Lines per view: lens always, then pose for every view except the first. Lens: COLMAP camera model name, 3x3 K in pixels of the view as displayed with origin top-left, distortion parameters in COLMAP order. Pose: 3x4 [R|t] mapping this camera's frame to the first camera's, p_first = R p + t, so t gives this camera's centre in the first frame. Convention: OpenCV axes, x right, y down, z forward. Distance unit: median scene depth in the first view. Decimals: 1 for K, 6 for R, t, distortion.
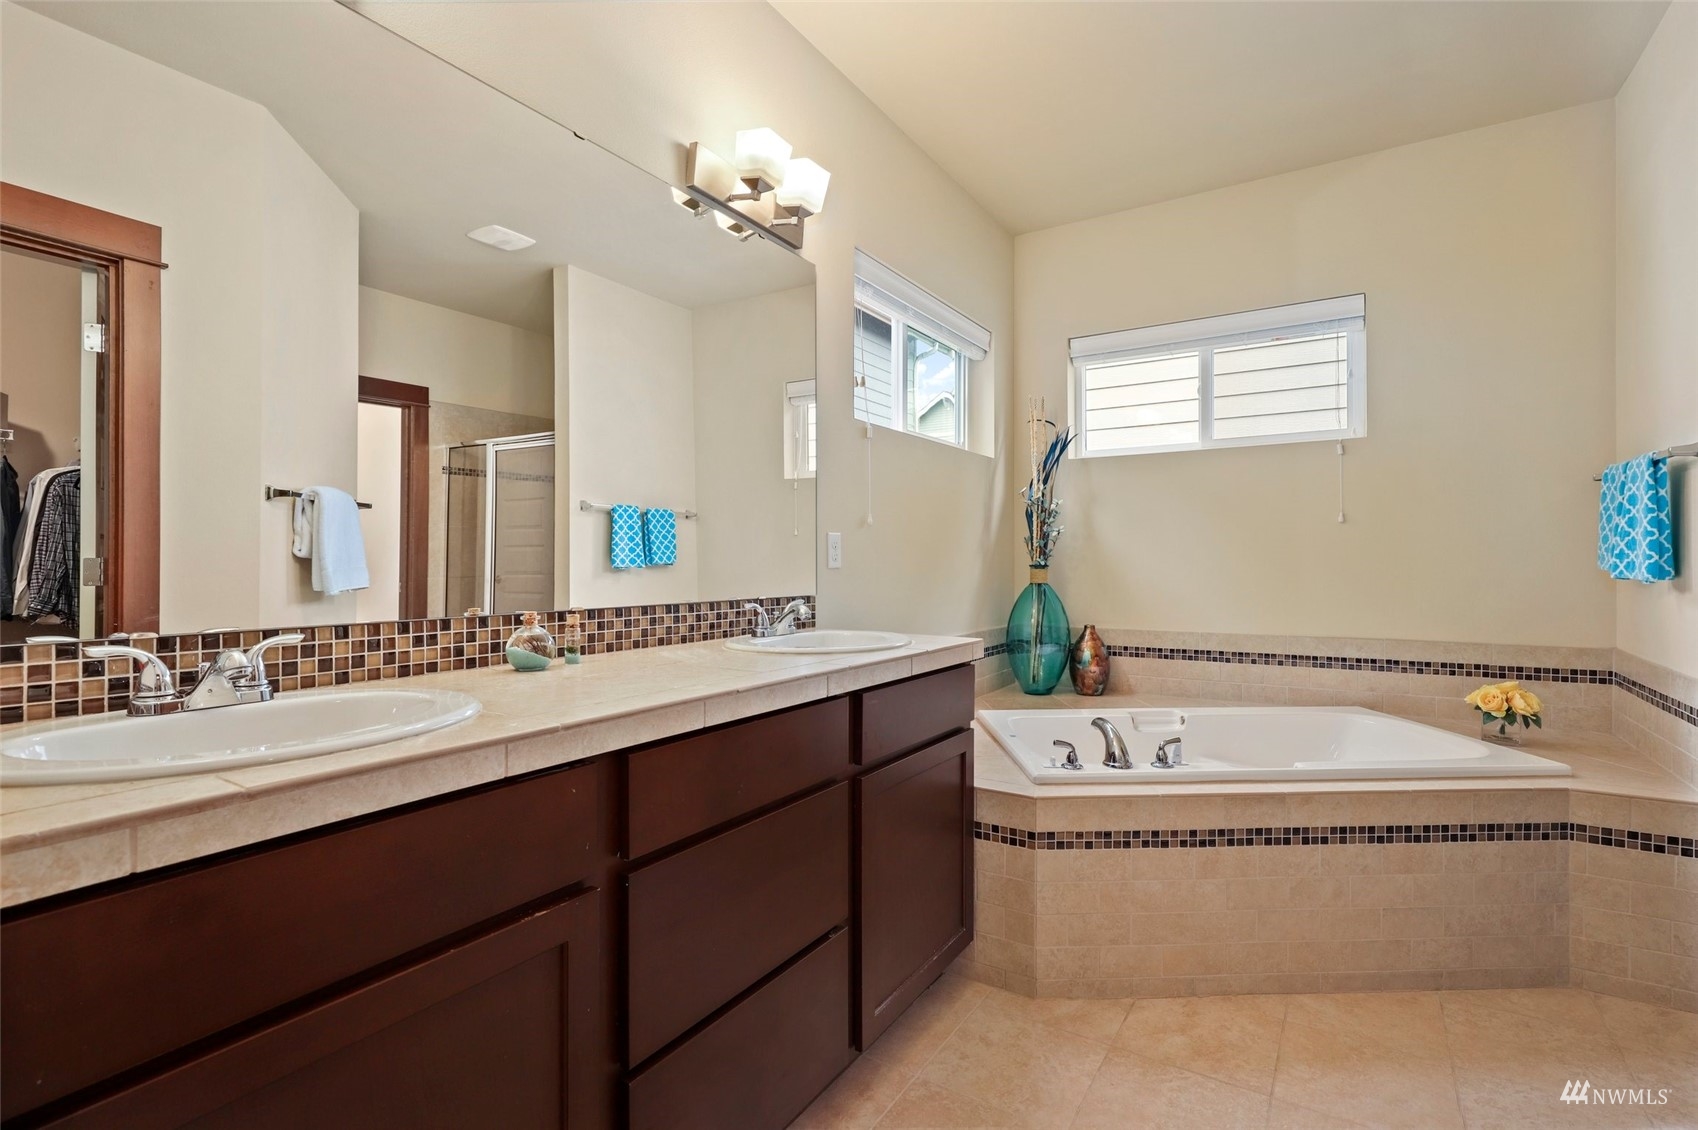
lens RADIAL K [[774.0, 0, 852.5], [0, 774.0, 560.6], [0, 0, 1]] dist [-0.001200, 0.000507]
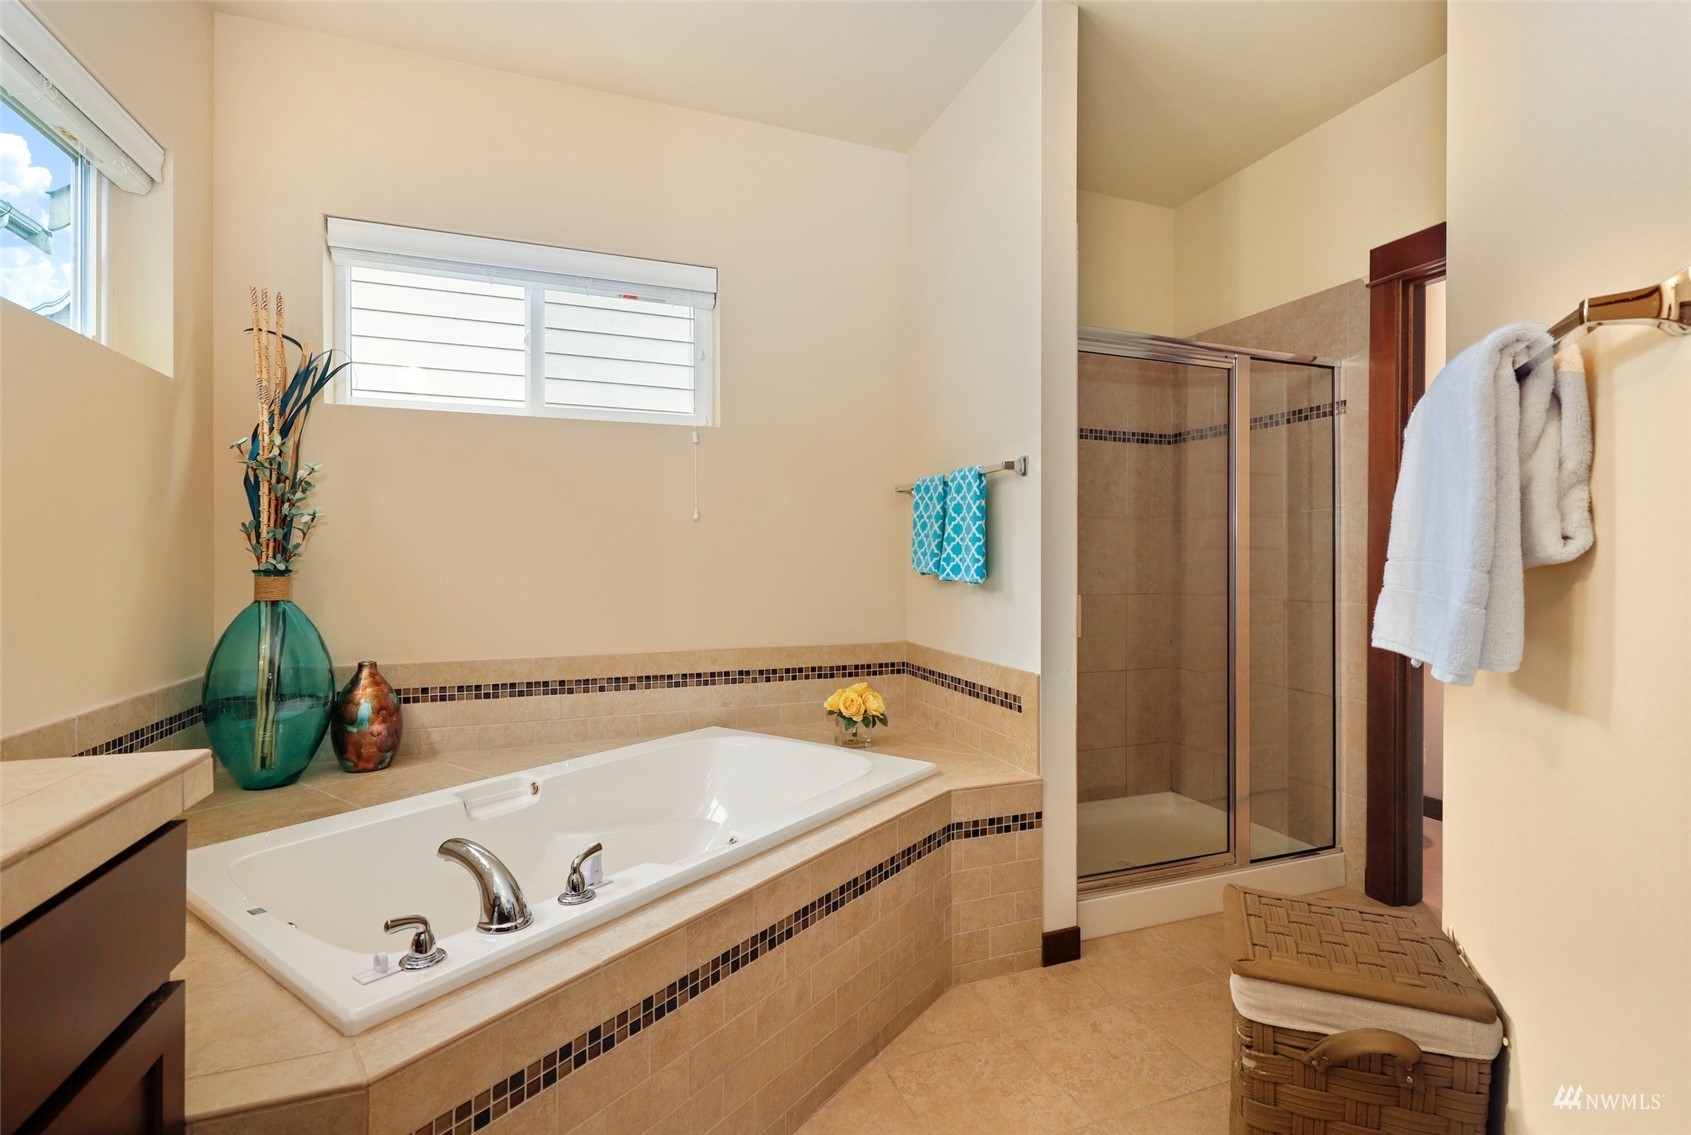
lens RADIAL K [[770.8, 0, 855.7], [0, 770.8, 564.6], [0, 0, 1]] dist [-0.001200, 0.000507]
pose [[0.584384, 0.000794, 0.811477, 0.027561], [-0.002082, 0.999998, 0.000520, 0.000590], [-0.811475, -0.001993, 0.584384, 0.378886]]
